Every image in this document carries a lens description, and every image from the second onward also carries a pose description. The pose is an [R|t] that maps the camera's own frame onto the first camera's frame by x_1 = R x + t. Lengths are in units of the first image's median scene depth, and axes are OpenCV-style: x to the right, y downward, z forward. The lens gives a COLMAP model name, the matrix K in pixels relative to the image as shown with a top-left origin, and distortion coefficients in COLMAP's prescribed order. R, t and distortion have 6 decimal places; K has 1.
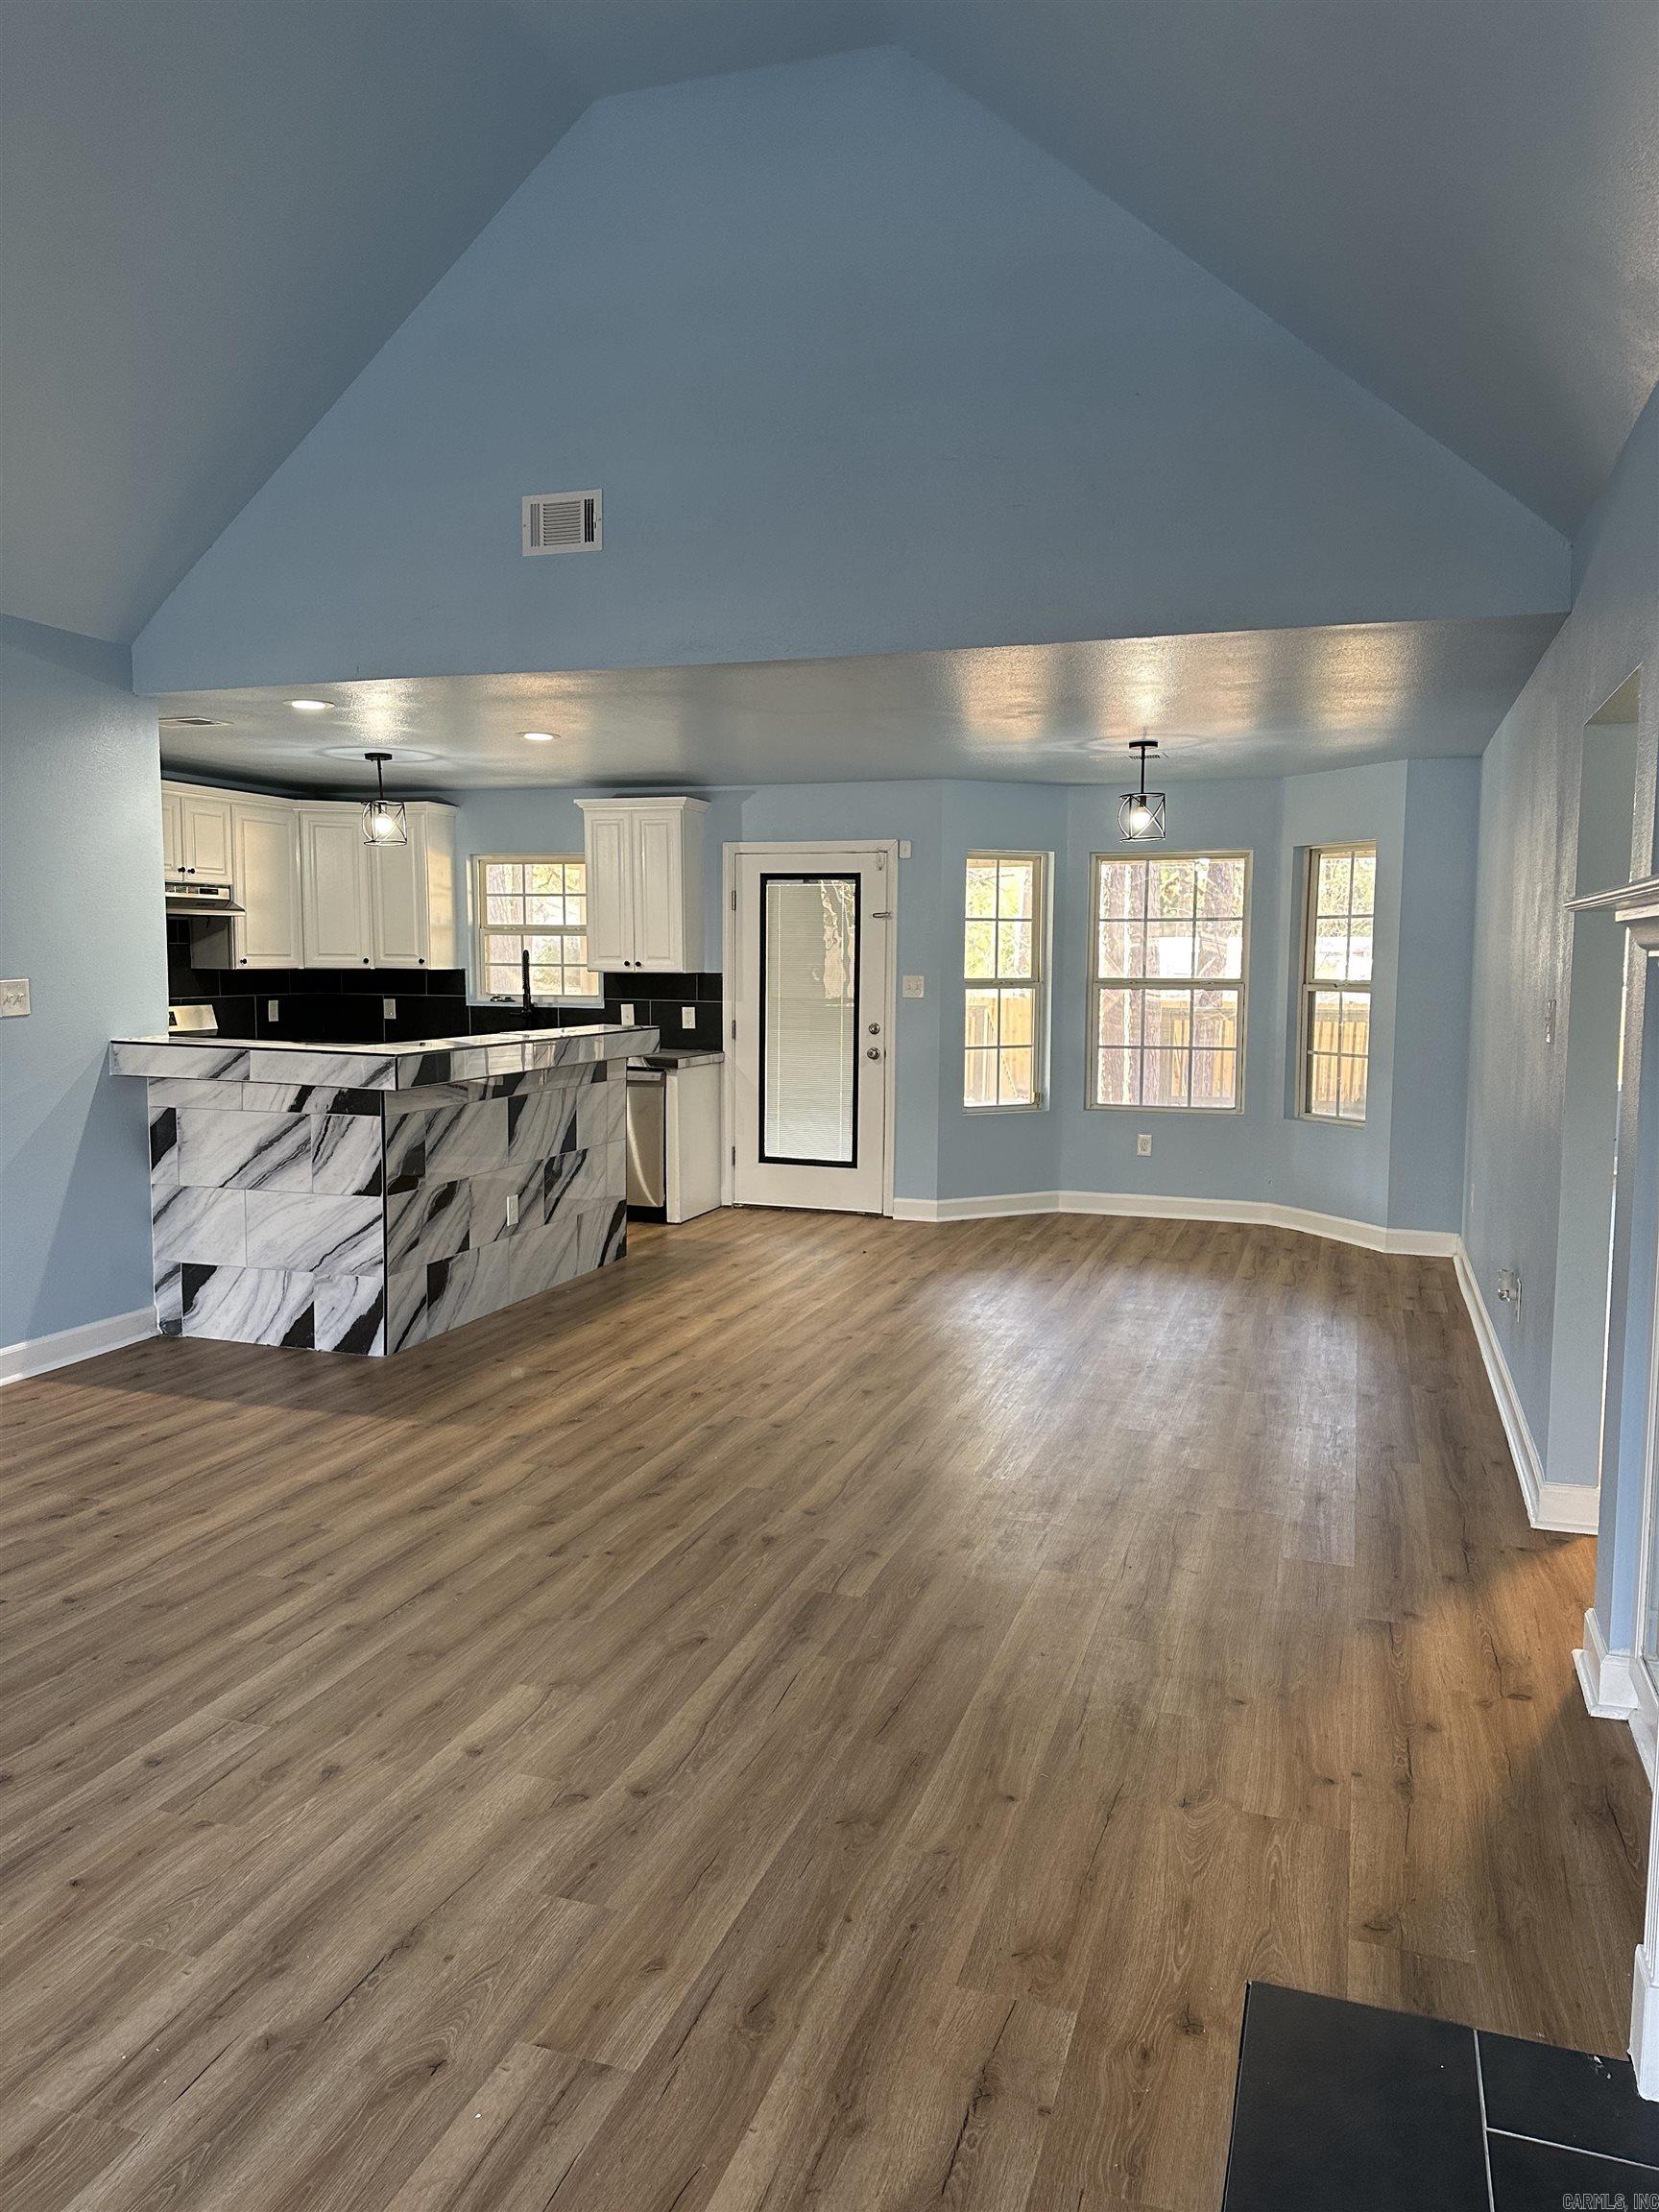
lens RADIAL K [[1543.0, 0, 890.6], [0, 1543.0, 1118.7], [0, 0, 1]] dist [0.065025, -0.067172]
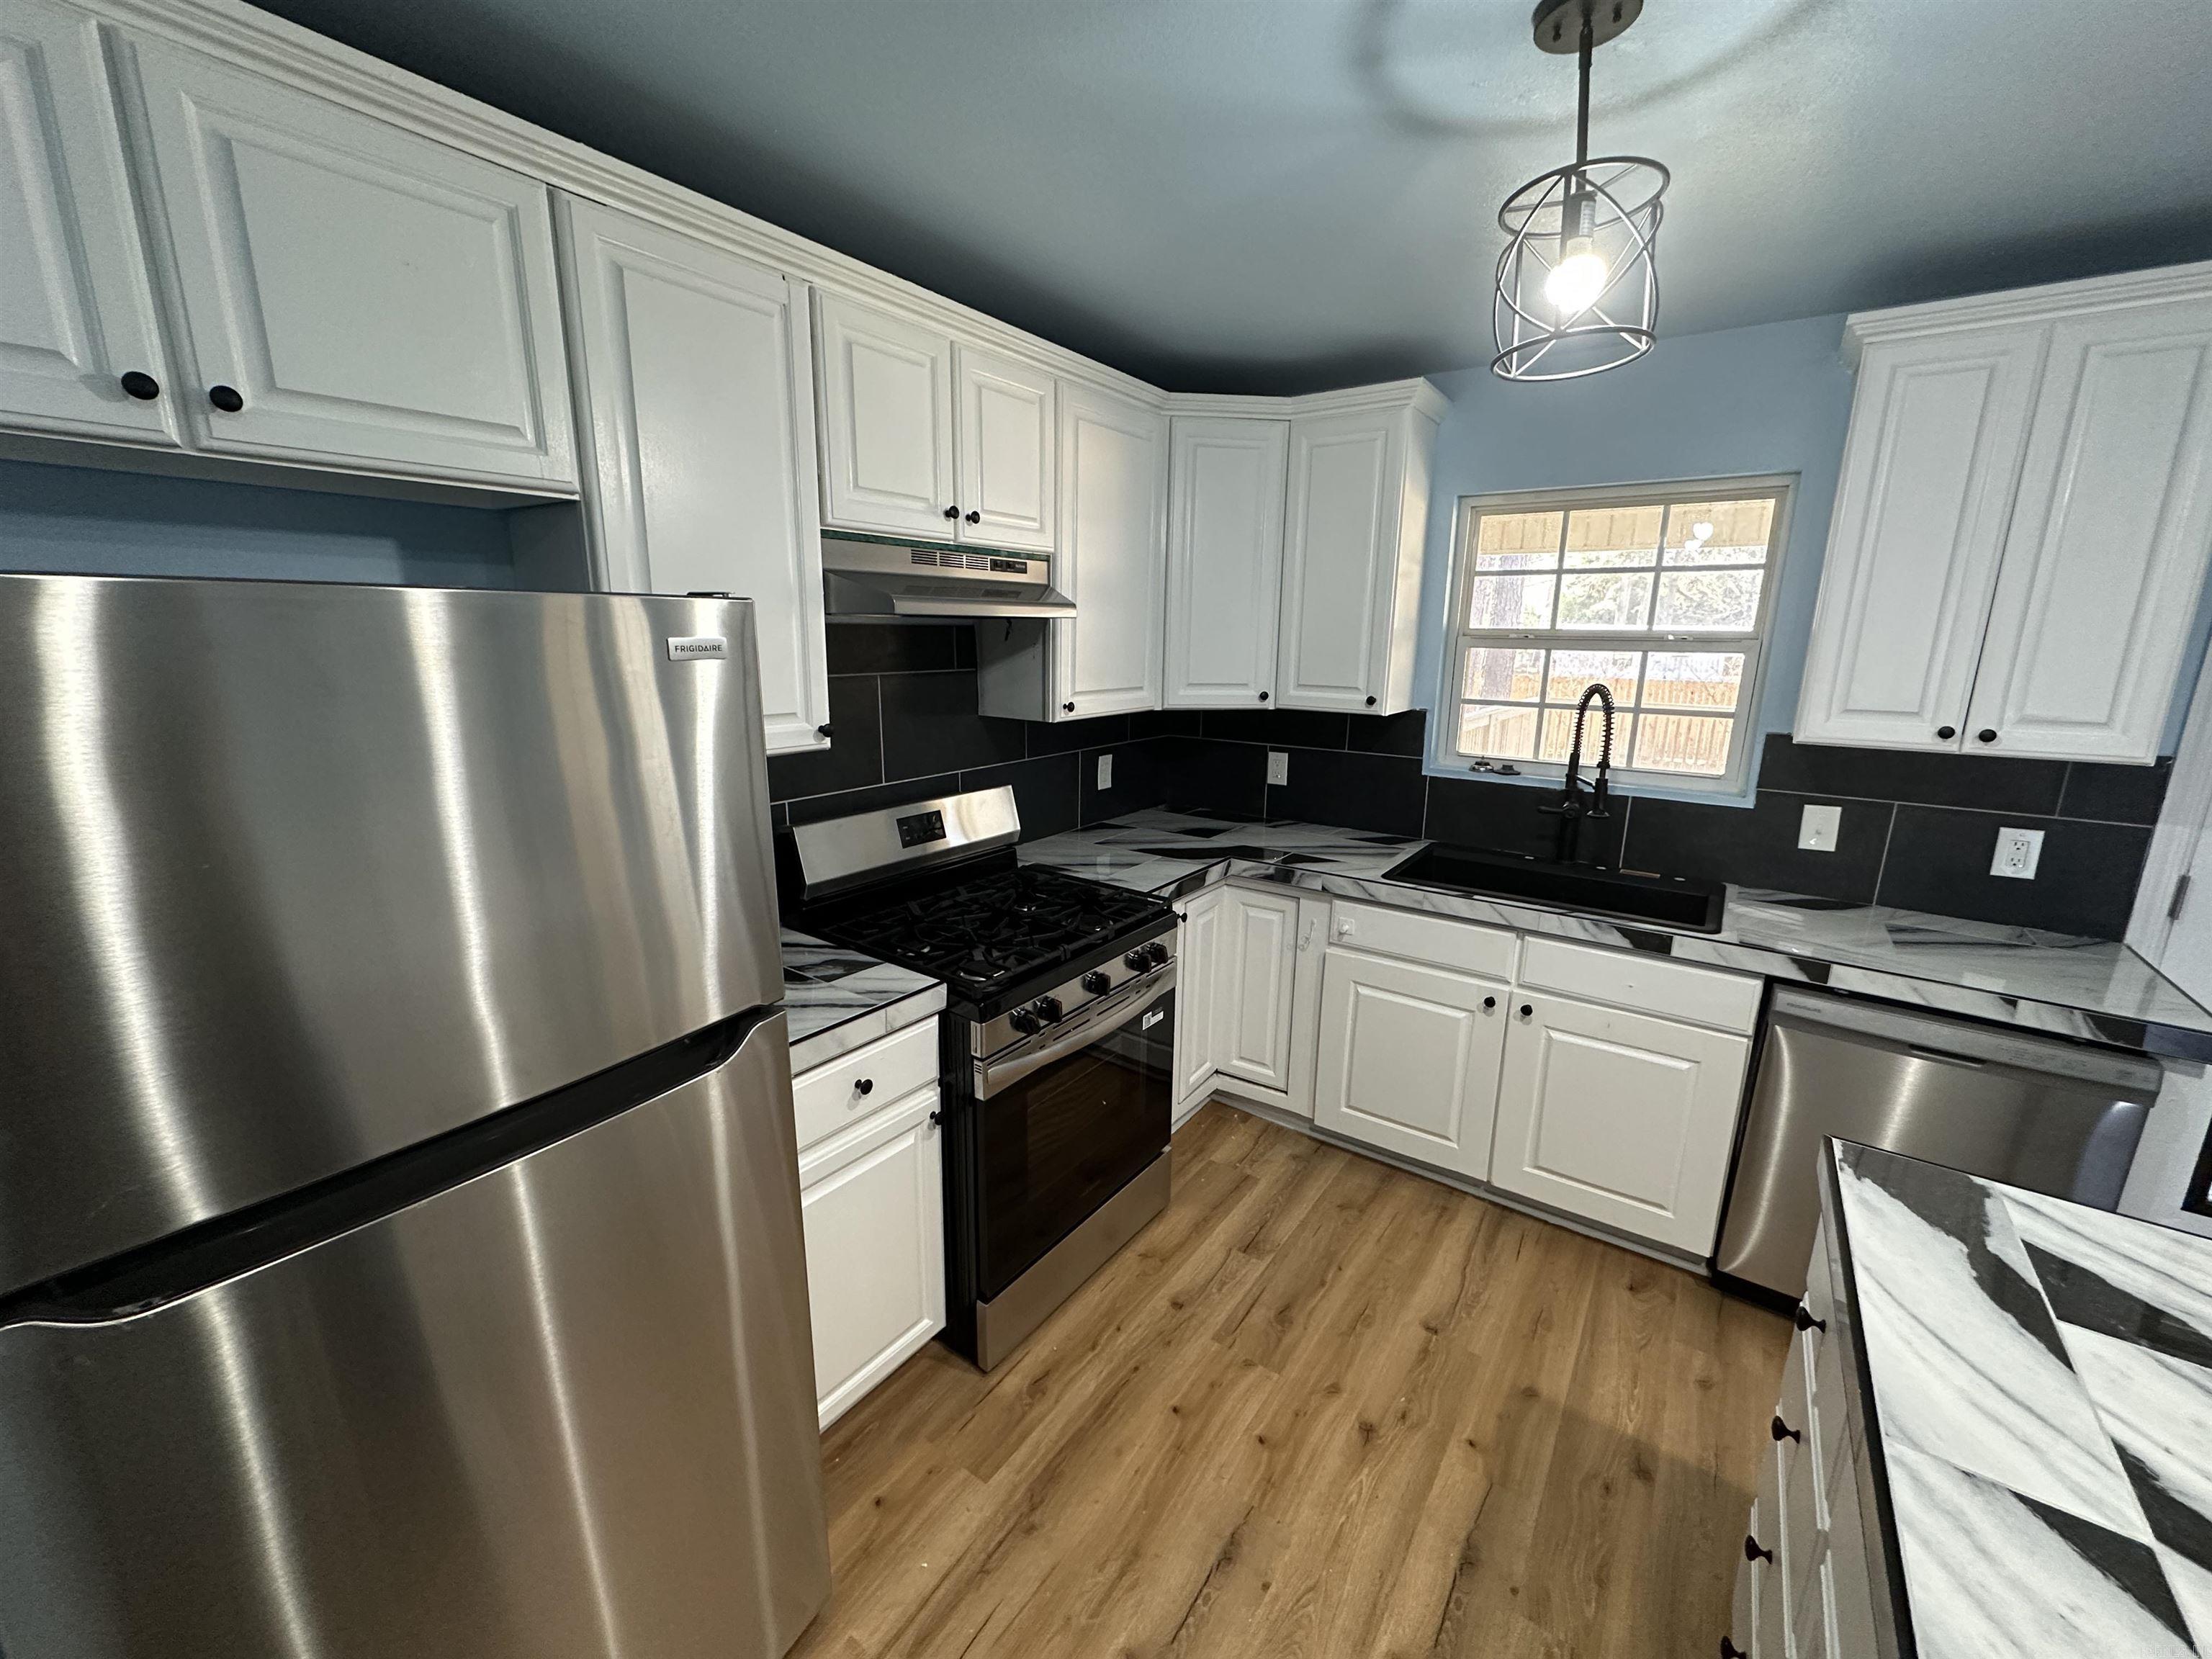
lens RADIAL K [[881.5, 0, 1107.3], [0, 881.5, 820.4], [0, 0, 1]] dist [-0.002428, 0.001668]
pose [[0.946060, 0.071883, -0.315916, -0.311898], [-0.037805, 0.992908, 0.112712, -0.098219], [0.321778, -0.094690, 0.942068, 0.735076]]
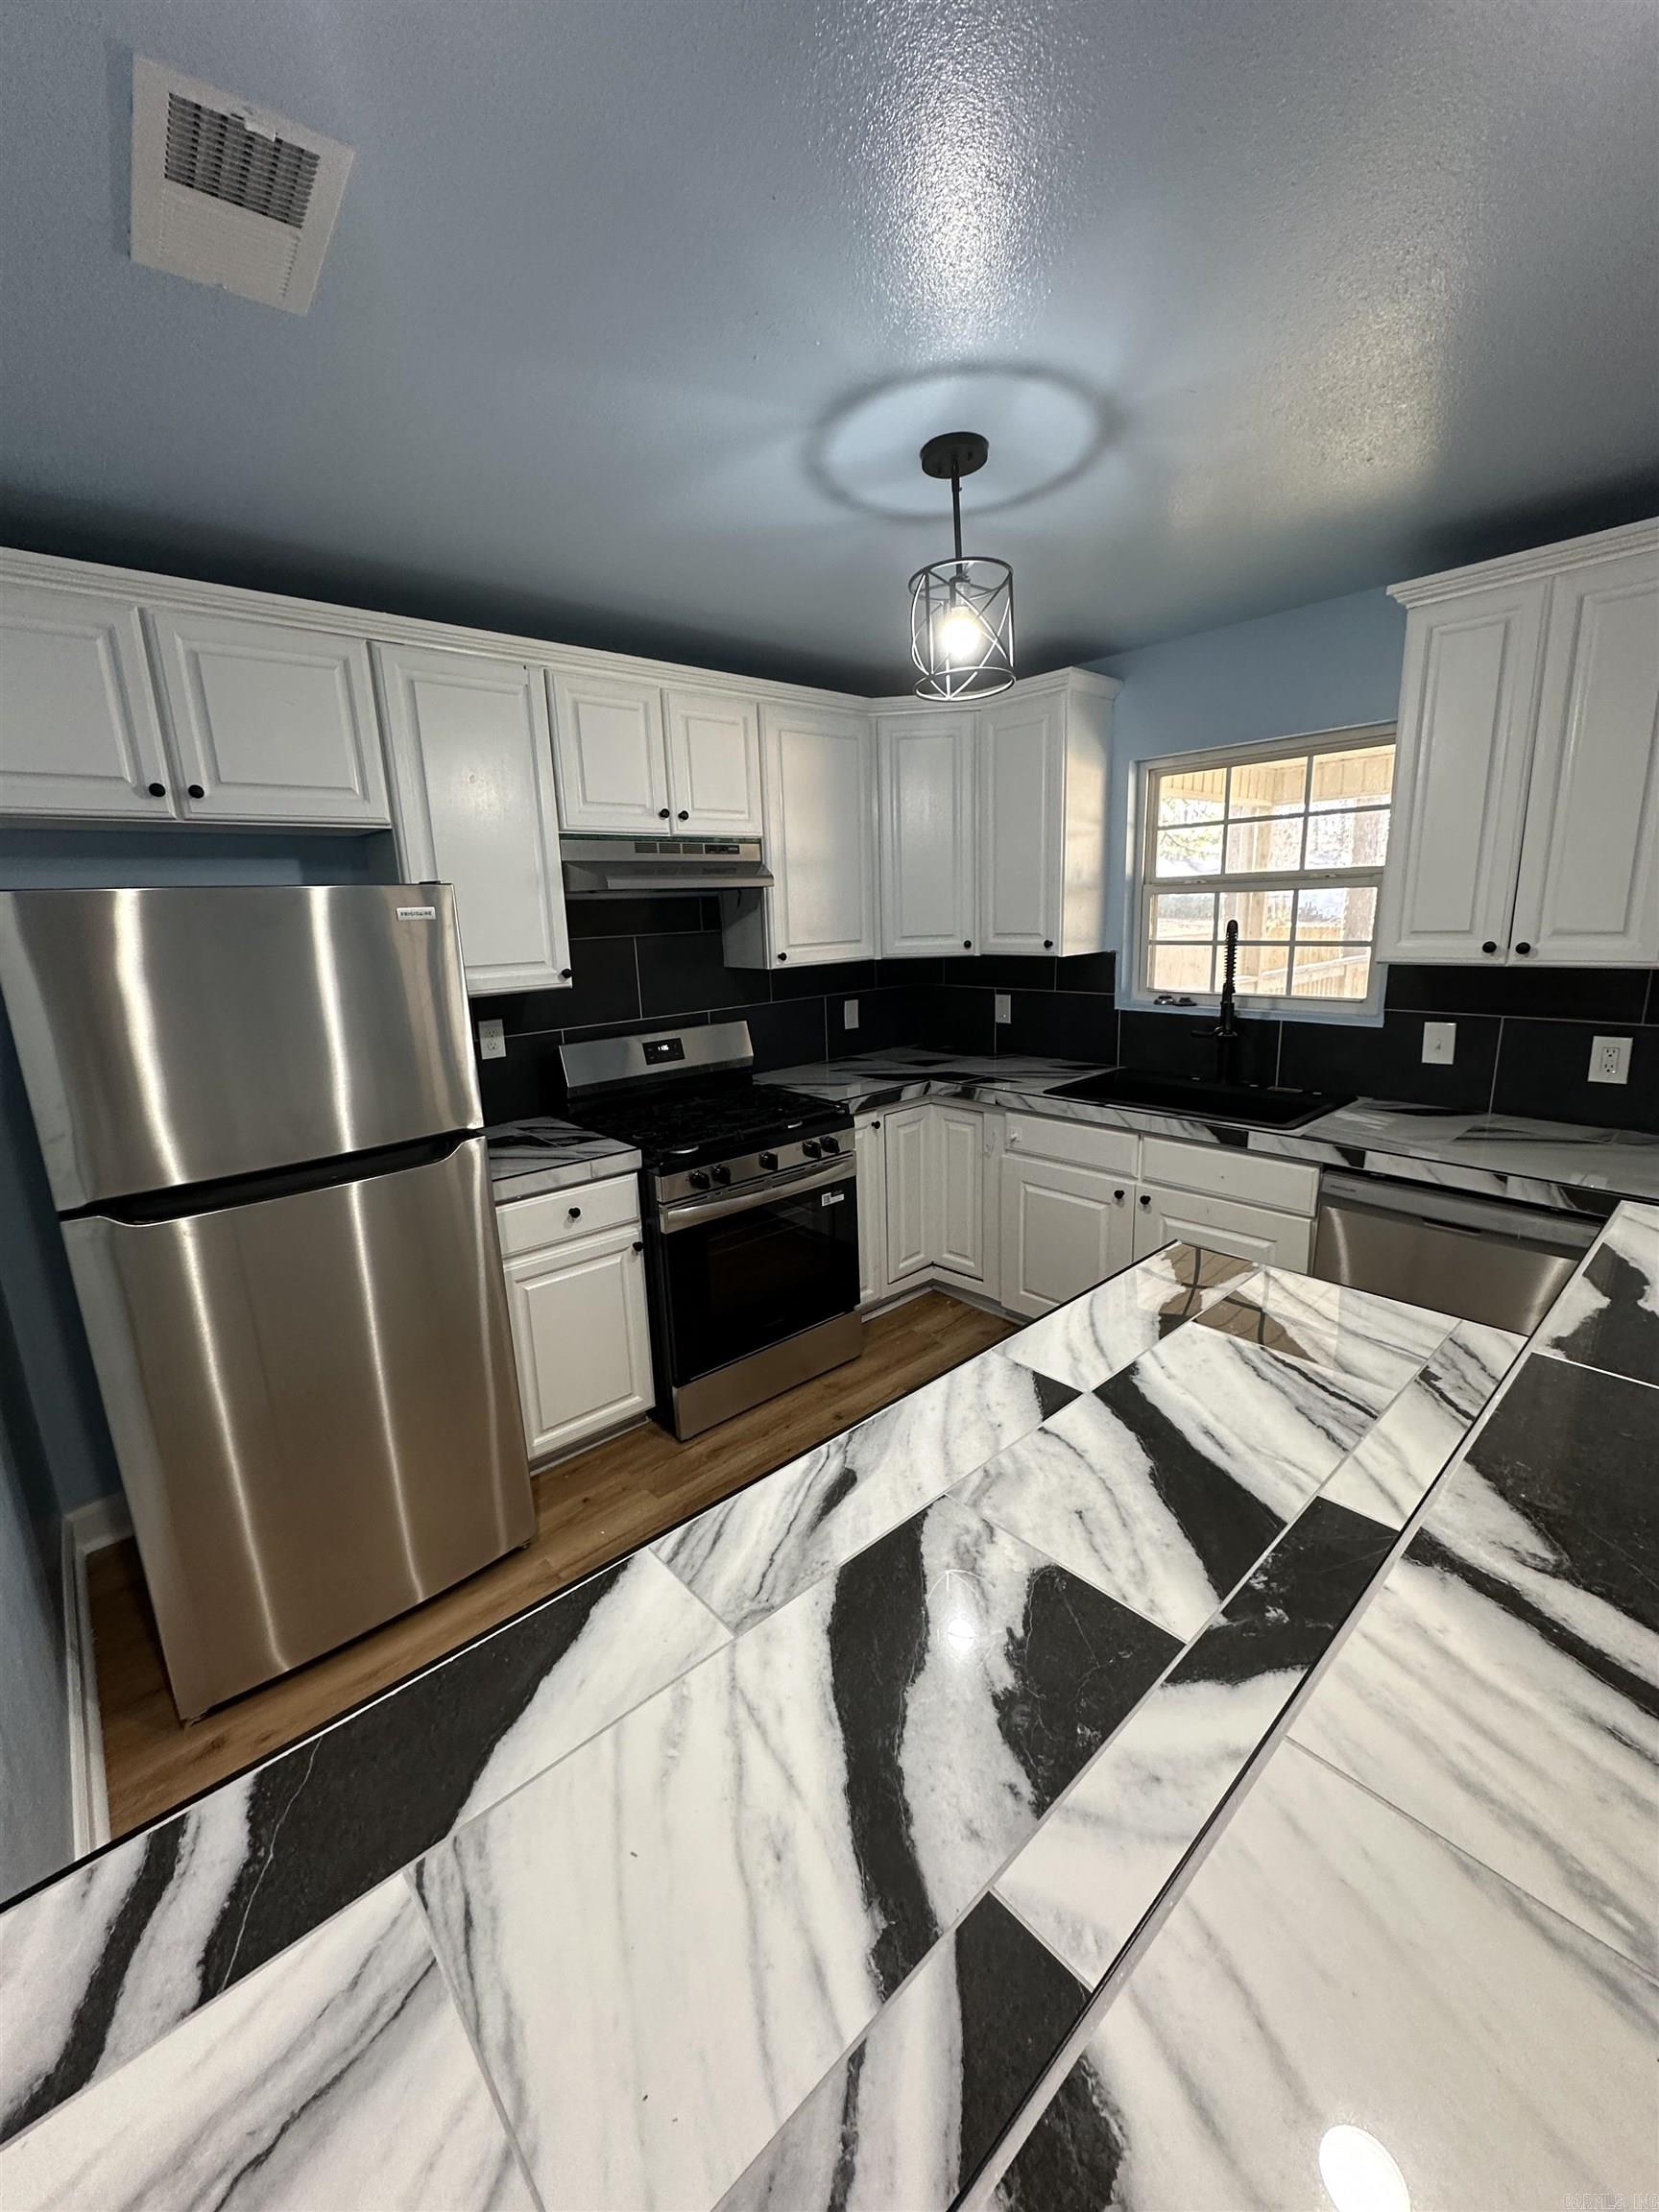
lens RADIAL K [[881.5, 0, 831.5], [0, 881.5, 1094.3], [0, 0, 1]] dist [-0.002428, 0.001668]
pose [[0.852230, 0.071642, -0.518239, -0.203828], [-0.011713, 0.992944, 0.118005, -0.088550], [0.523036, -0.094498, 0.847056, 0.701008]]
